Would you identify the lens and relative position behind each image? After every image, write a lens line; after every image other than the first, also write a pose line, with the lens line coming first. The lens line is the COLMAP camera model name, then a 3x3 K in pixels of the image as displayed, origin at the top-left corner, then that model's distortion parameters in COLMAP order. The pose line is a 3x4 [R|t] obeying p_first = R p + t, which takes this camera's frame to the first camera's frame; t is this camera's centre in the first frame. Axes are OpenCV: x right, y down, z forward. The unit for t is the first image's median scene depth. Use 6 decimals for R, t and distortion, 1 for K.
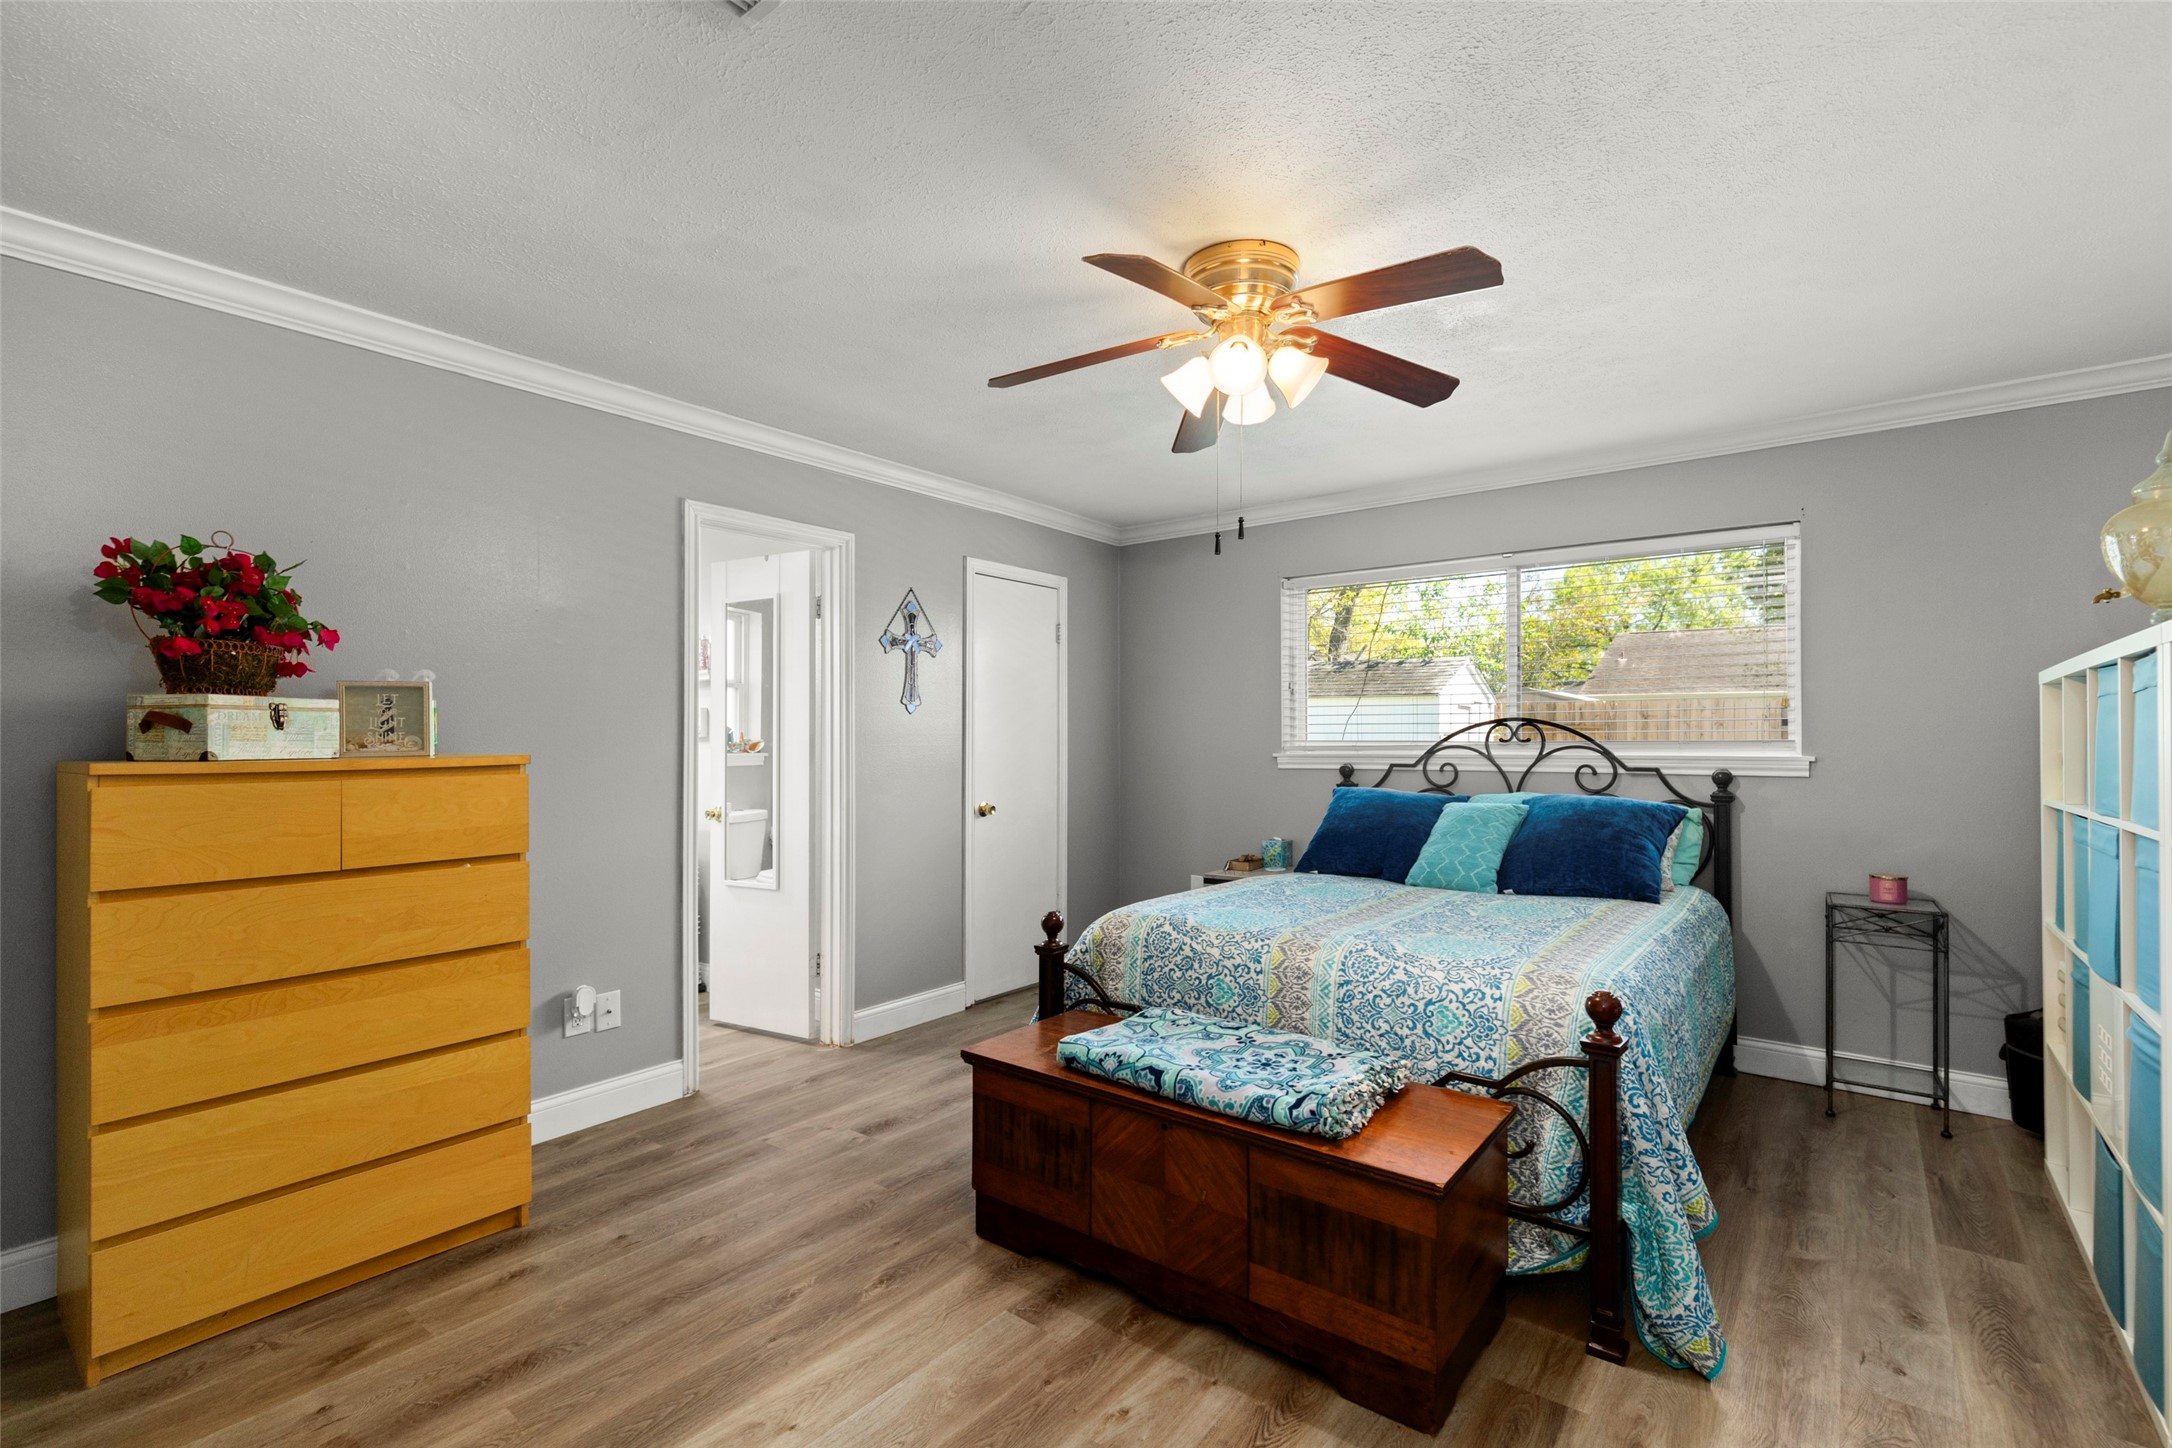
lens RADIAL K [[976.9, 0, 1092.5], [0, 976.9, 730.6], [0, 0, 1]] dist [-0.000604, -0.000243]
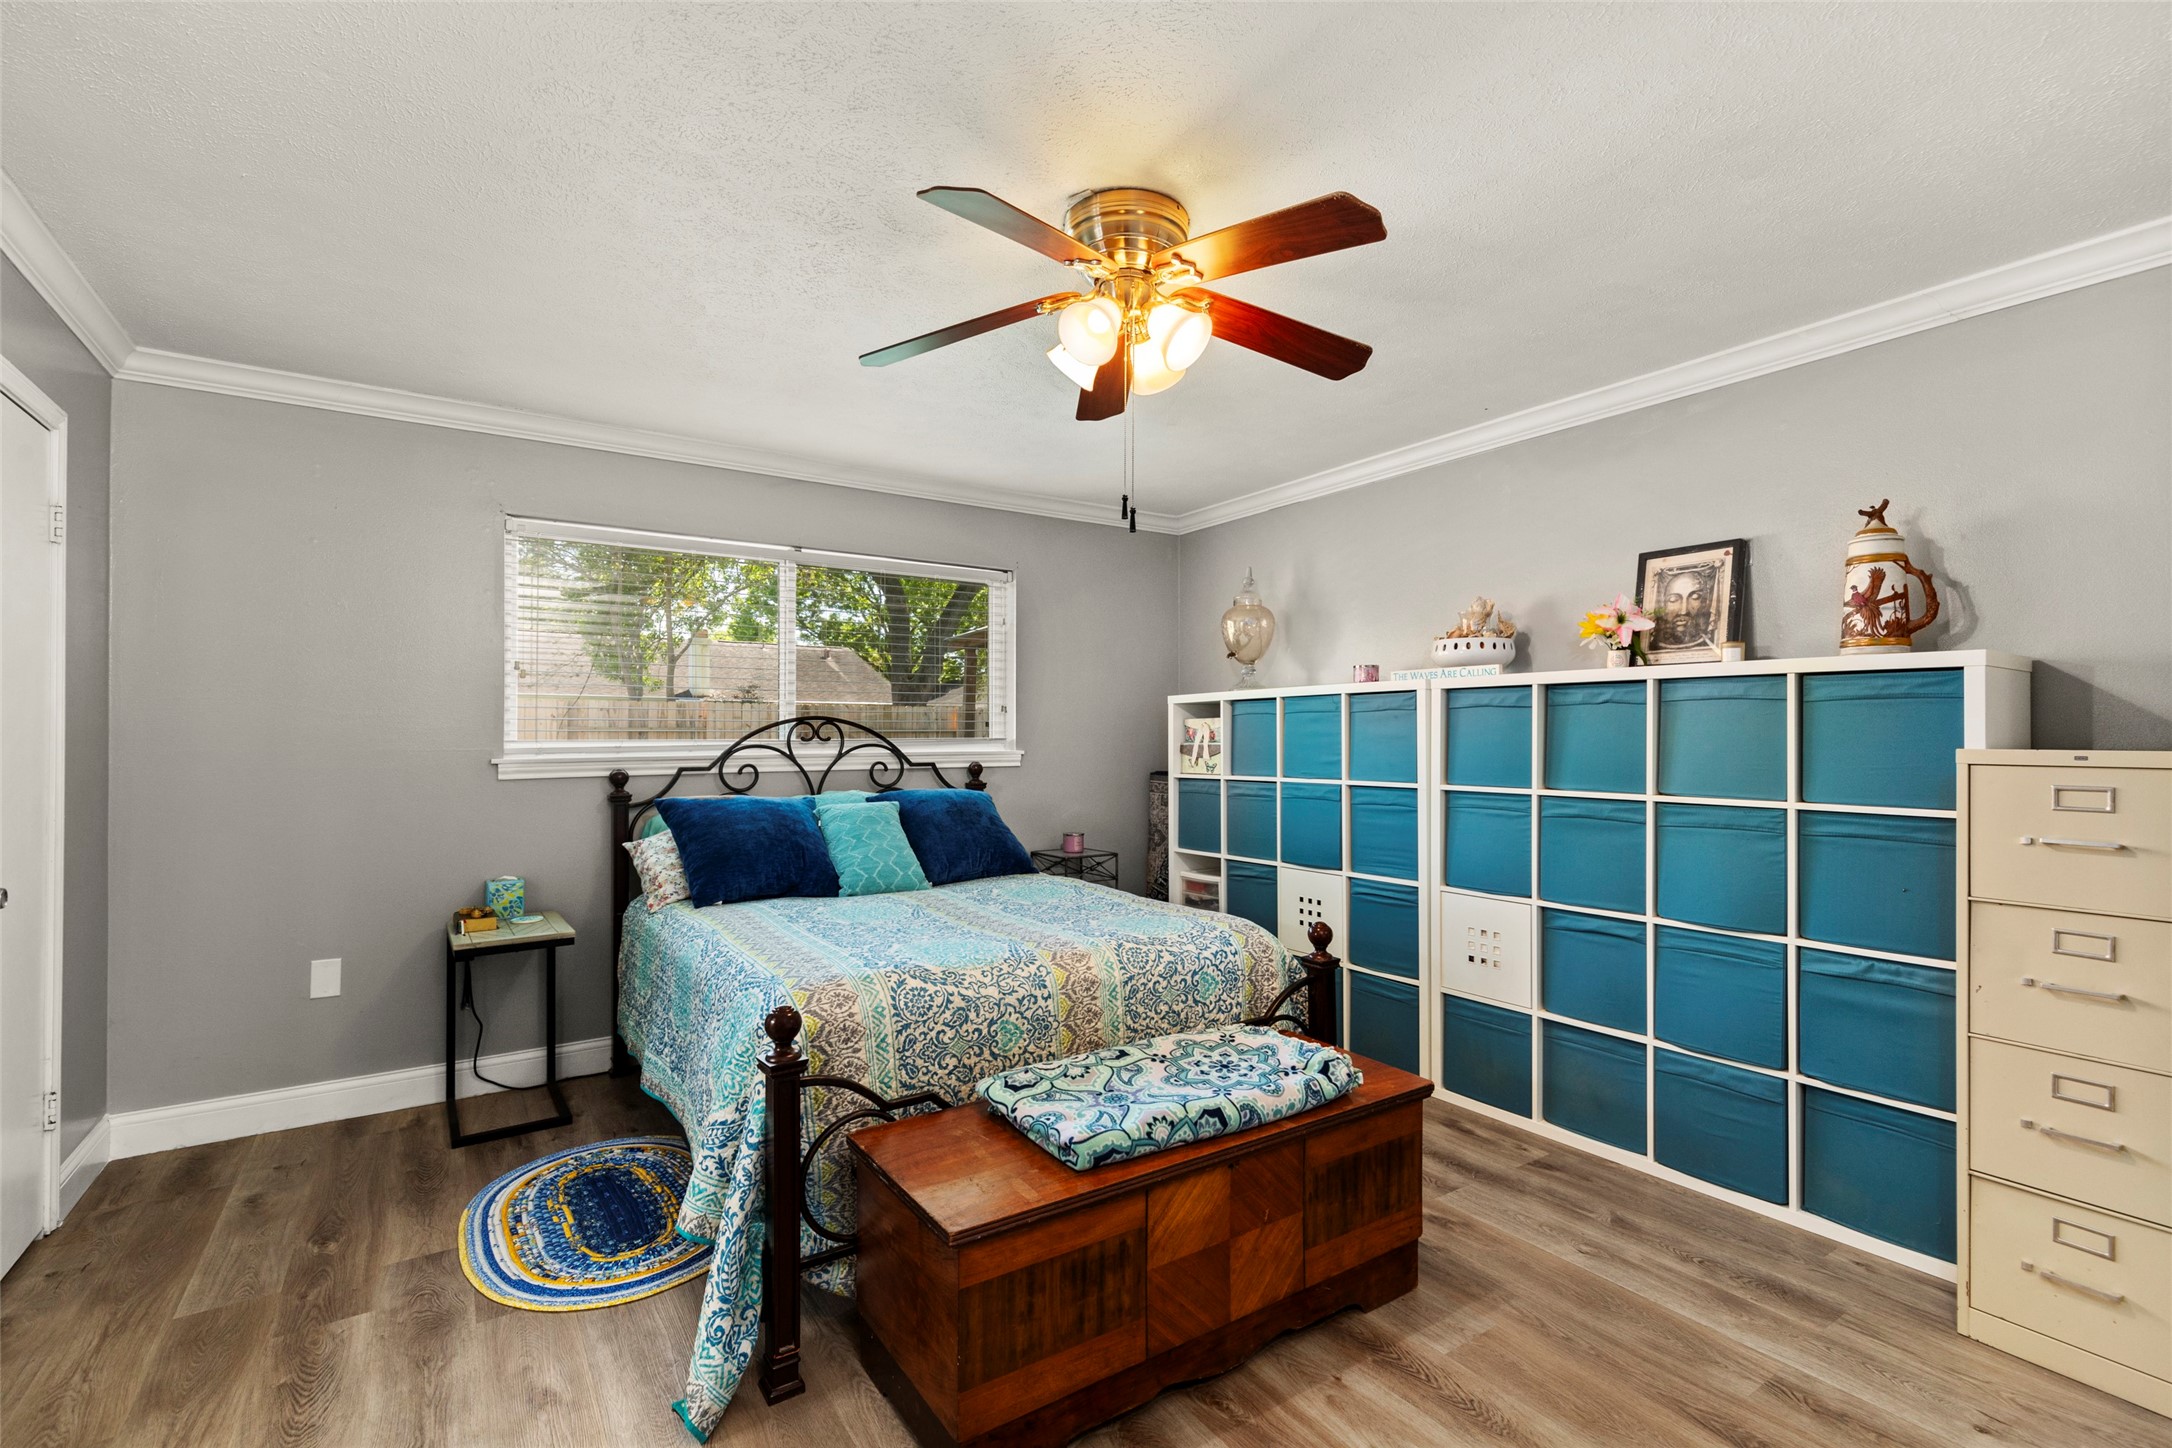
lens RADIAL K [[976.9, 0, 1092.5], [0, 976.9, 730.6], [0, 0, 1]] dist [-0.000604, -0.000243]
pose [[0.306509, 0.005461, 0.951852, -0.644038], [-0.004242, 0.999981, -0.004371, 0.007039], [-0.951858, -0.002698, 0.306526, 0.663799]]
